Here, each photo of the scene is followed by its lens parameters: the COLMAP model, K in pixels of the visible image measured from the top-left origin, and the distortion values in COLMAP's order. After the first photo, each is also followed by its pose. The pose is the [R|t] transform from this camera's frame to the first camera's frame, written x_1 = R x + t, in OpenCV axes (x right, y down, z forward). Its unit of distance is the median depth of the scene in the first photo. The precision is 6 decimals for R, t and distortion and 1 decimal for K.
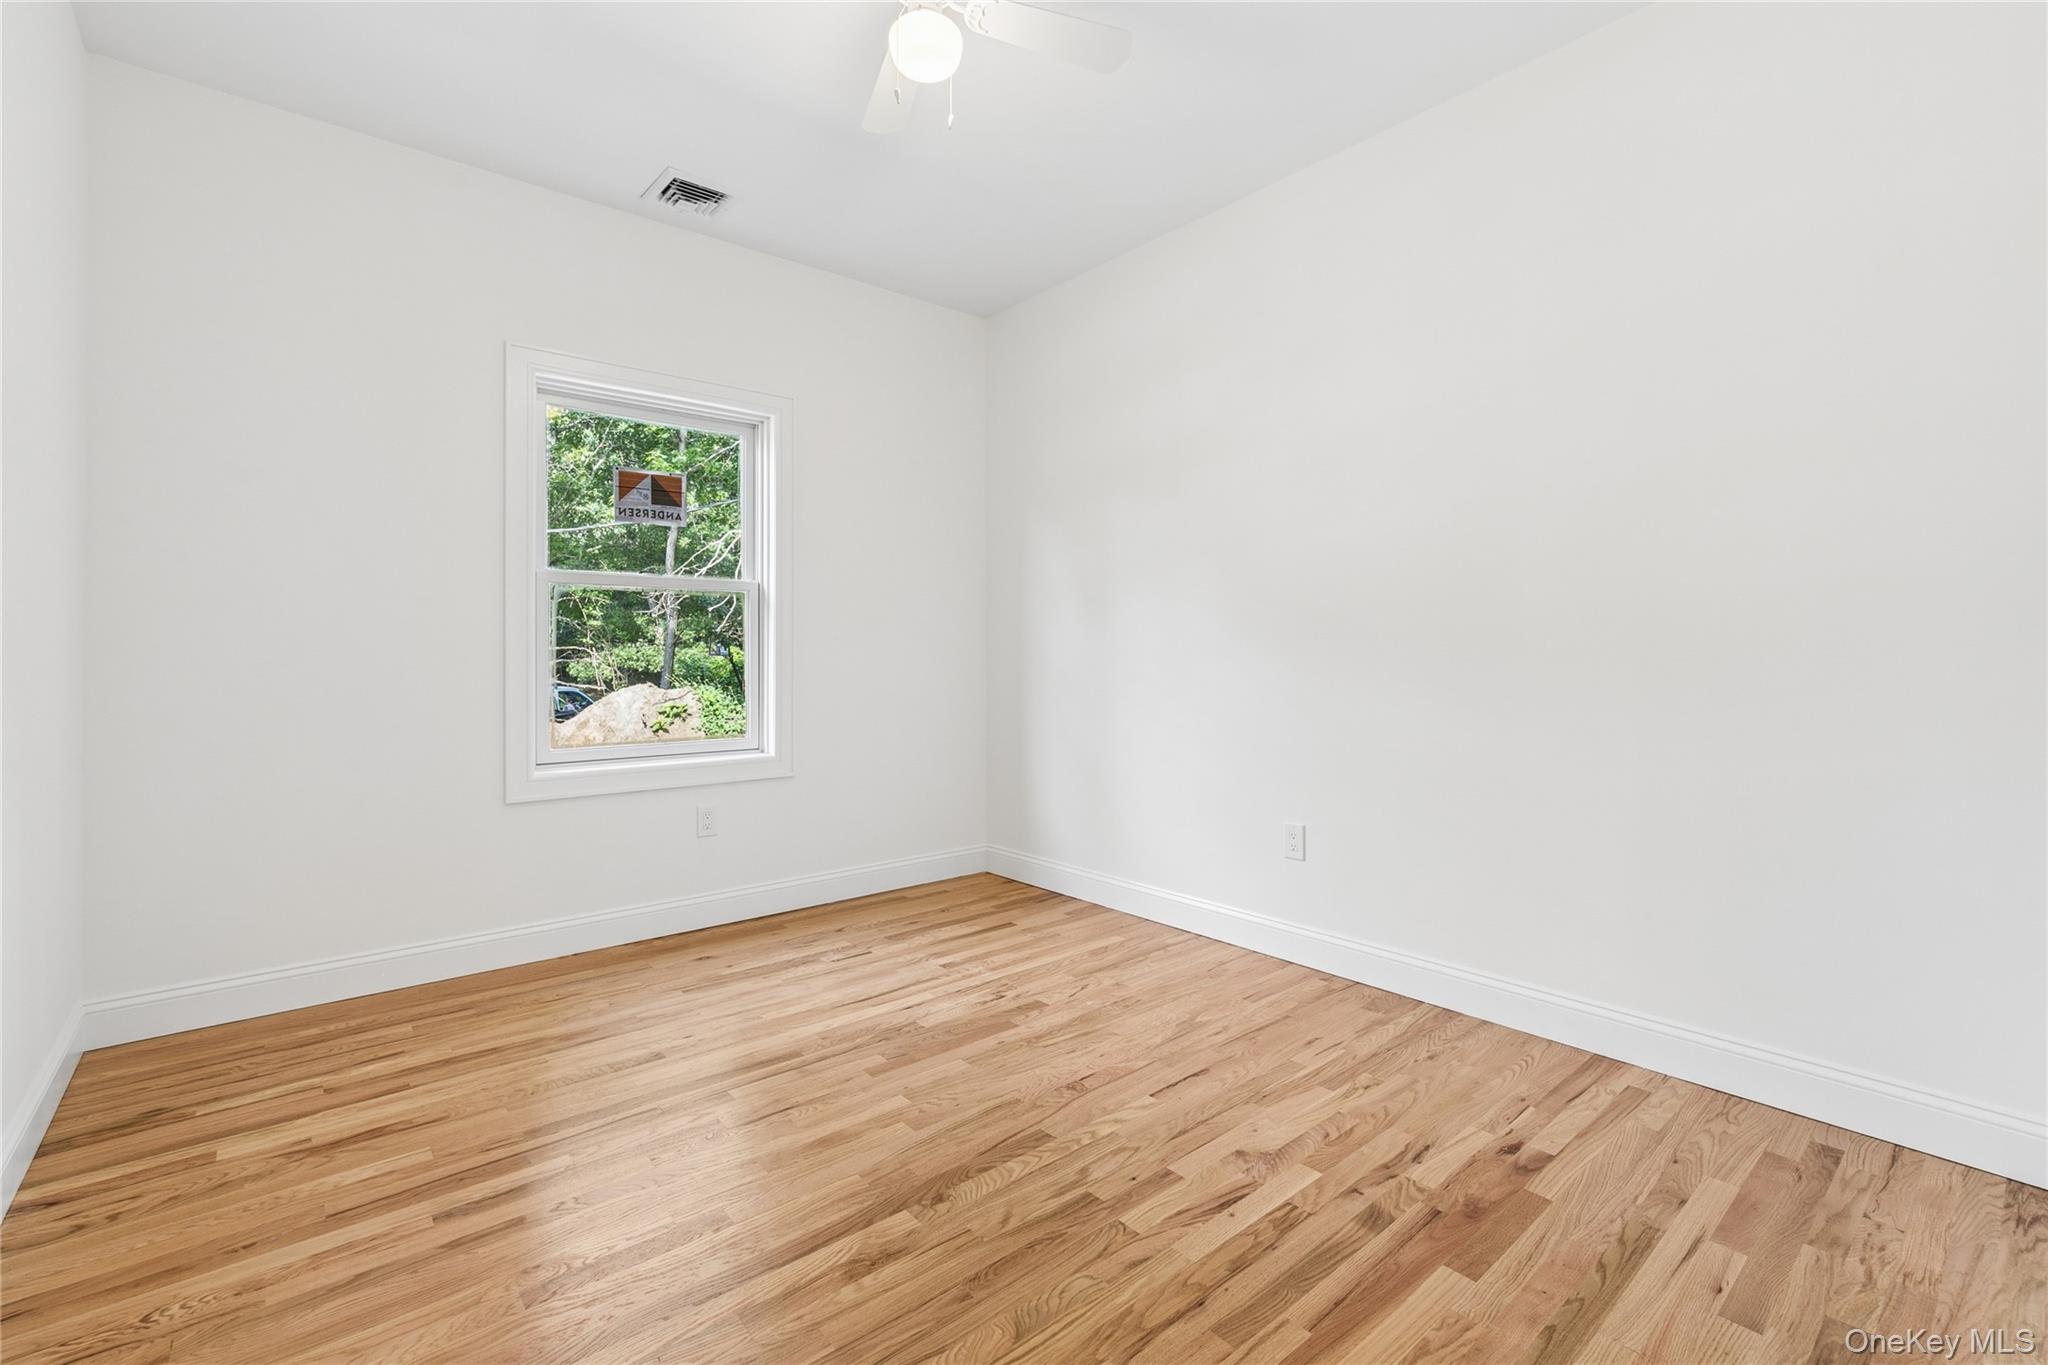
lens RADIAL K [[886.0, 0, 1029.6], [0, 886.0, 679.2], [0, 0, 1]] dist [0.000405, -0.000176]
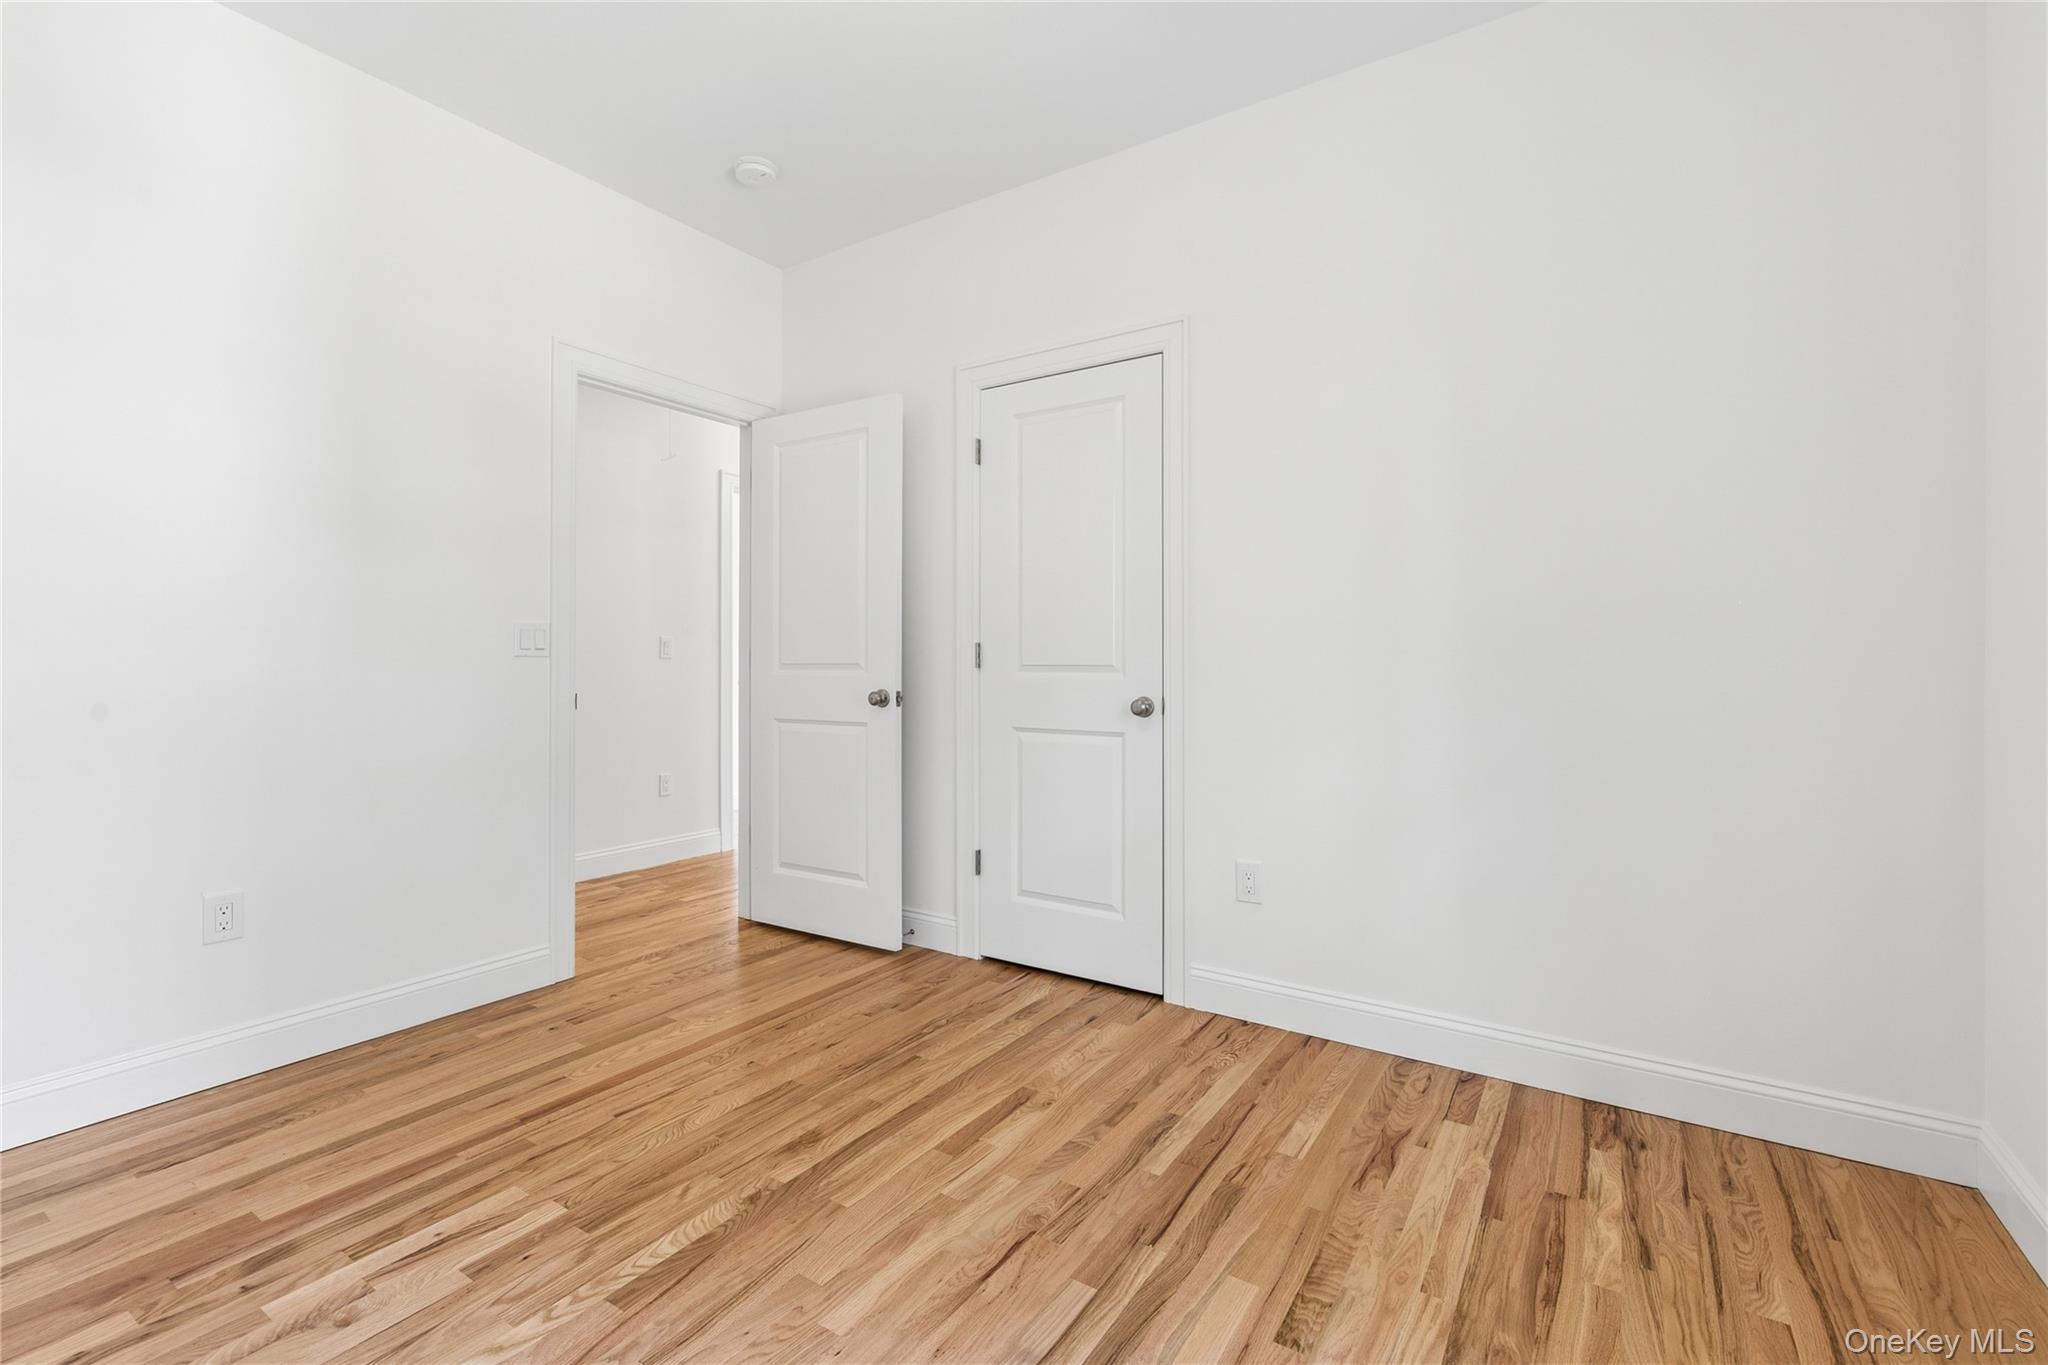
lens RADIAL K [[886.0, 0, 1029.6], [0, 886.0, 679.2], [0, 0, 1]] dist [0.000405, -0.000176]
pose [[-0.957024, 0.008034, -0.289897, -0.111806], [-0.005322, 0.998961, 0.045255, -0.054591], [0.289960, 0.044852, -0.955987, 1.974792]]
